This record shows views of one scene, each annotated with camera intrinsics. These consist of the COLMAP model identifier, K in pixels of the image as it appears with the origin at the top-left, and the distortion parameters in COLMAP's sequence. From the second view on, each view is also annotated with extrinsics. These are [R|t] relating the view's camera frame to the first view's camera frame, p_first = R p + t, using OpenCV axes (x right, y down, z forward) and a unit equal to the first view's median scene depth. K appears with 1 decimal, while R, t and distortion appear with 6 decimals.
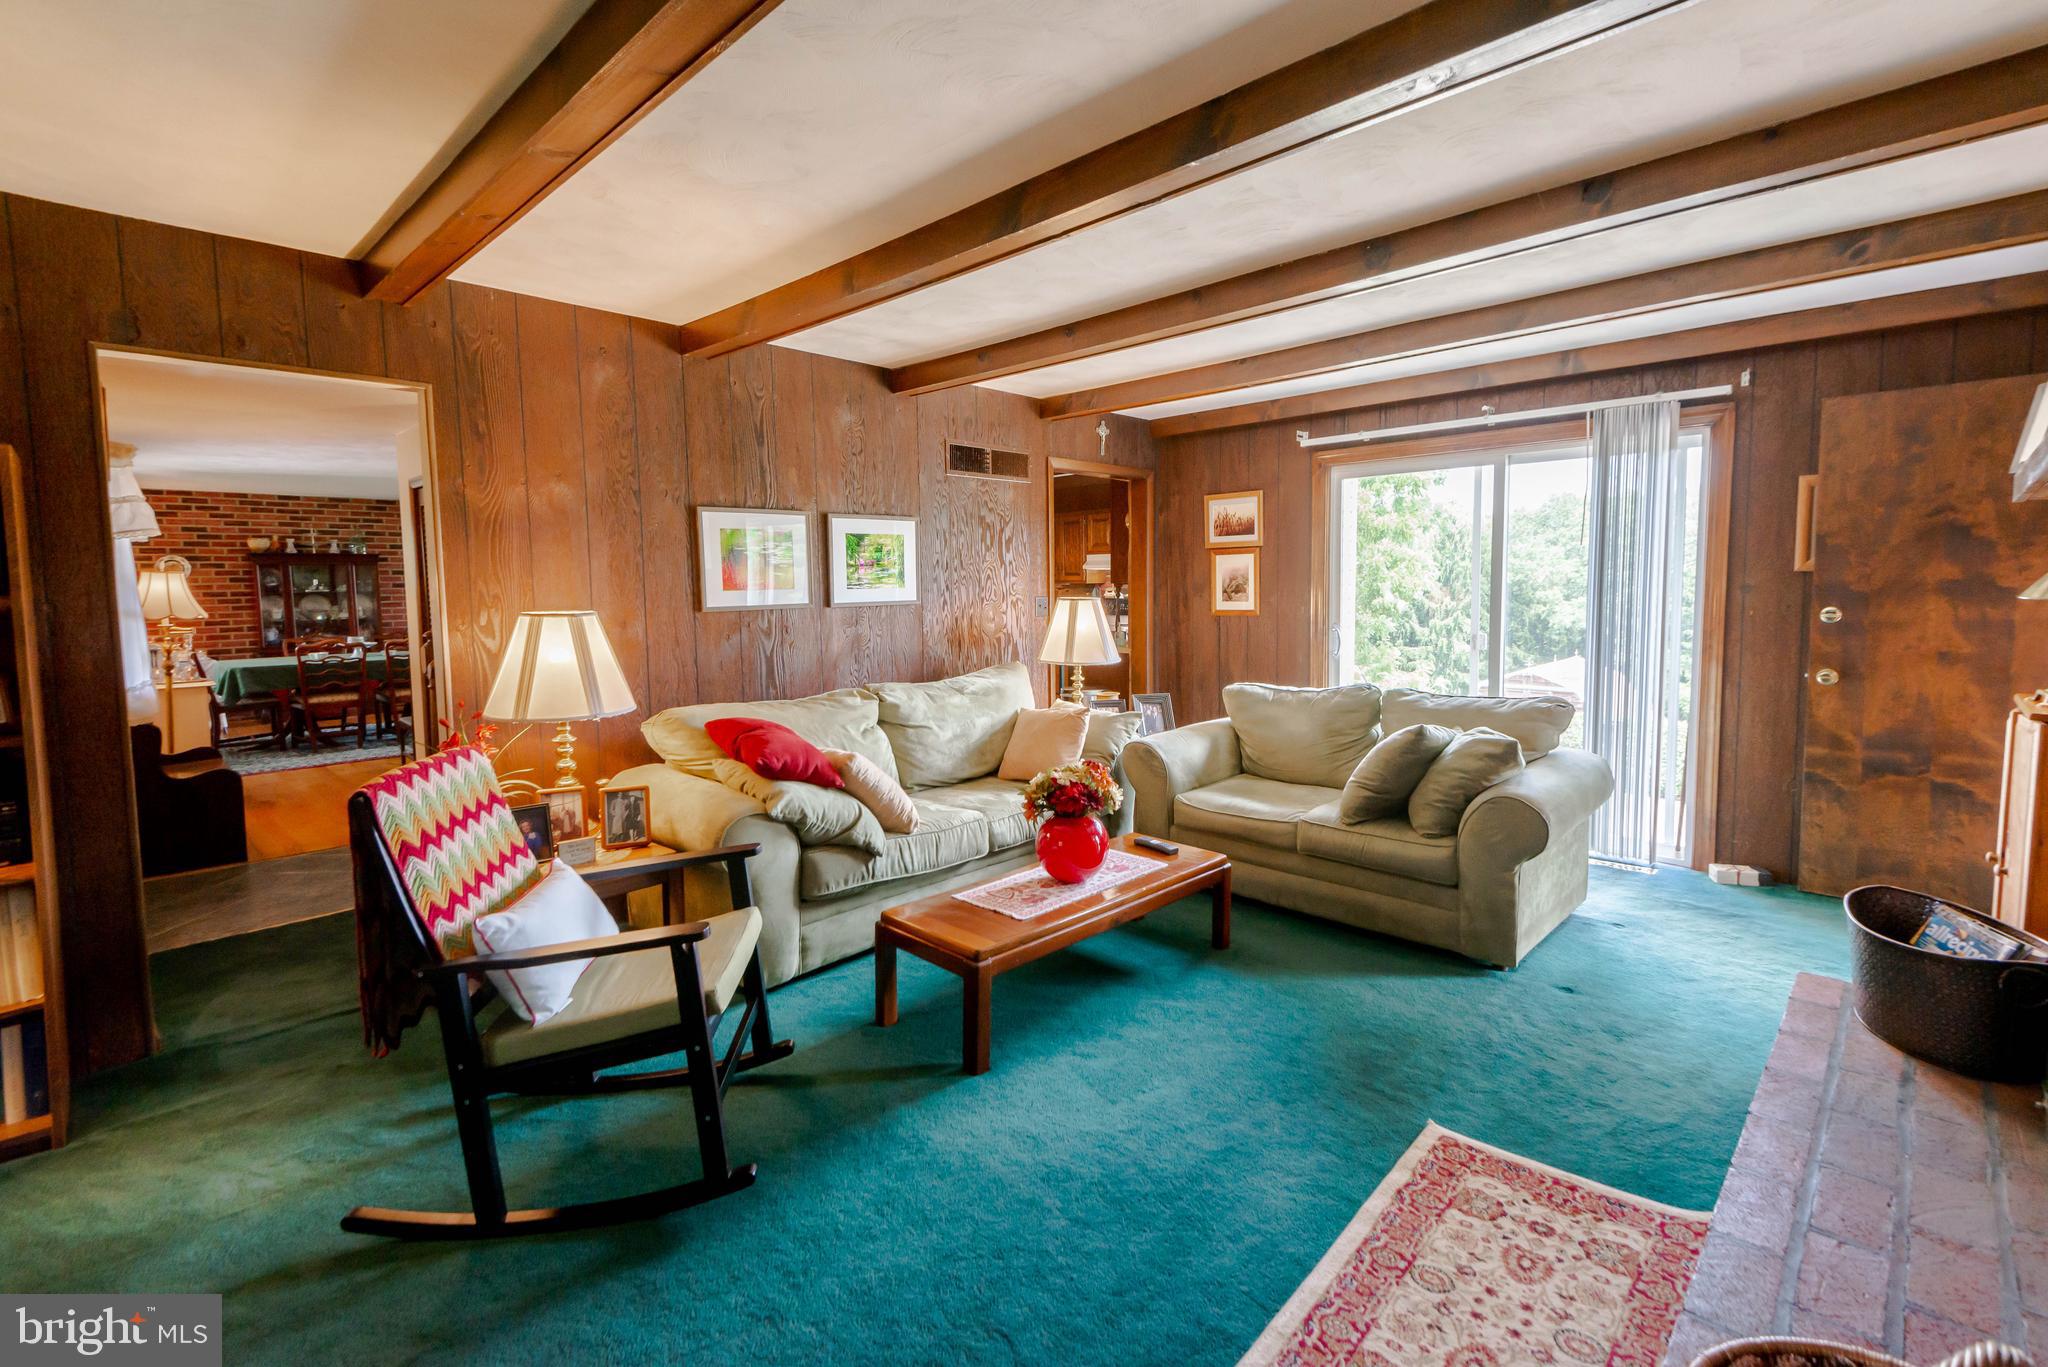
lens RADIAL K [[928.6, 0, 1016.7], [0, 928.6, 655.2], [0, 0, 1]] dist [0.018914, -0.008352]
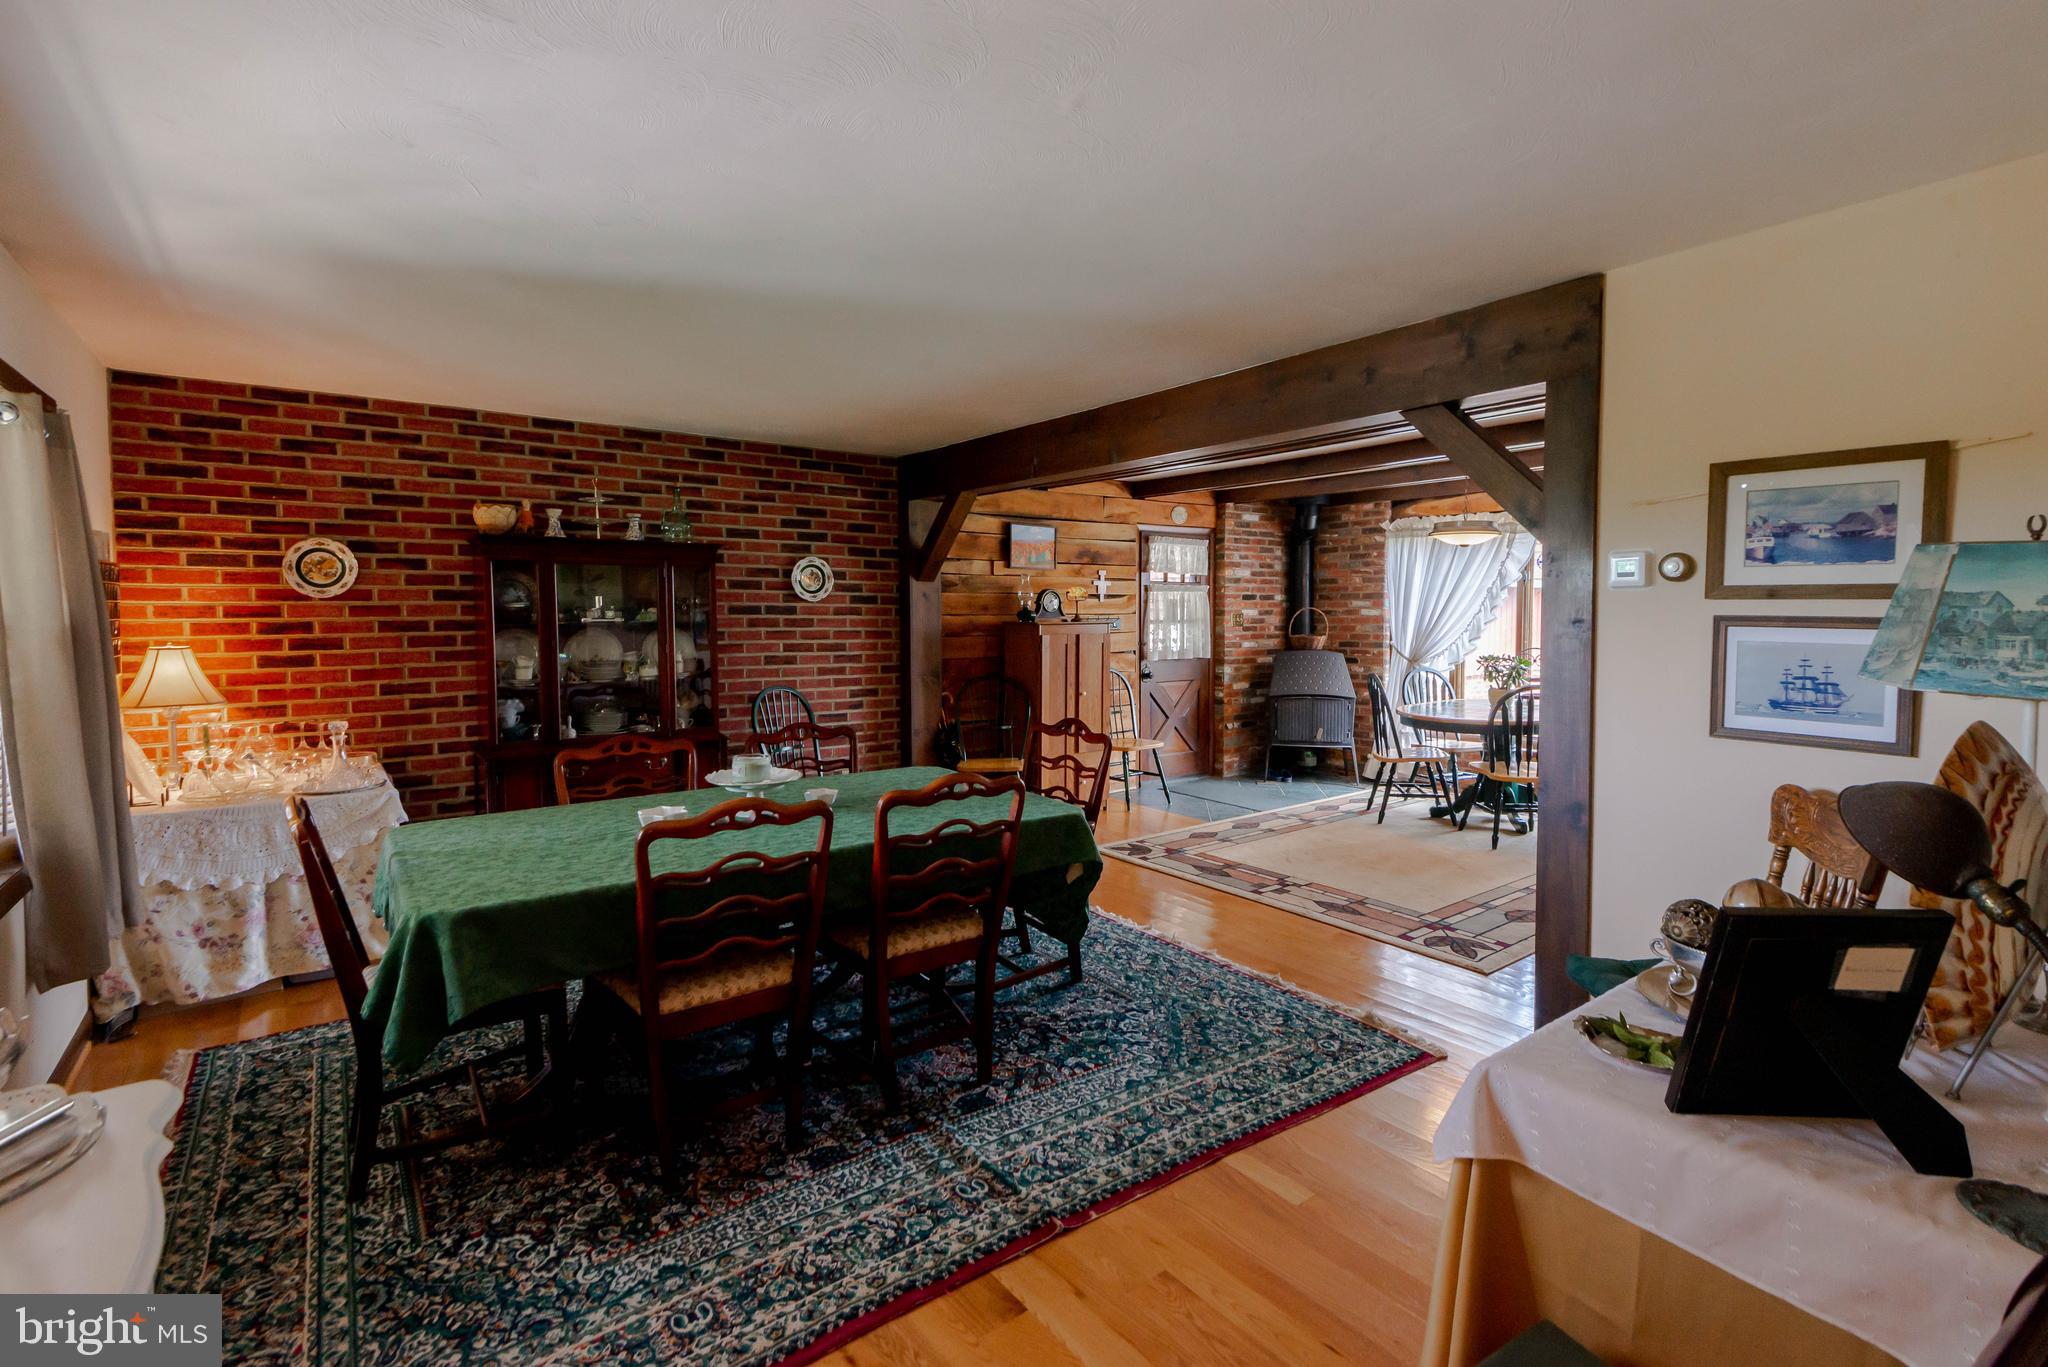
lens RADIAL K [[928.6, 0, 1019.0], [0, 928.6, 654.2], [0, 0, 1]] dist [0.018914, -0.008352]
pose [[0.990049, 0.013941, -0.140032, -0.486014], [-0.018898, 0.999239, -0.034129, -0.040459], [0.139449, 0.036436, 0.989559, 0.581165]]
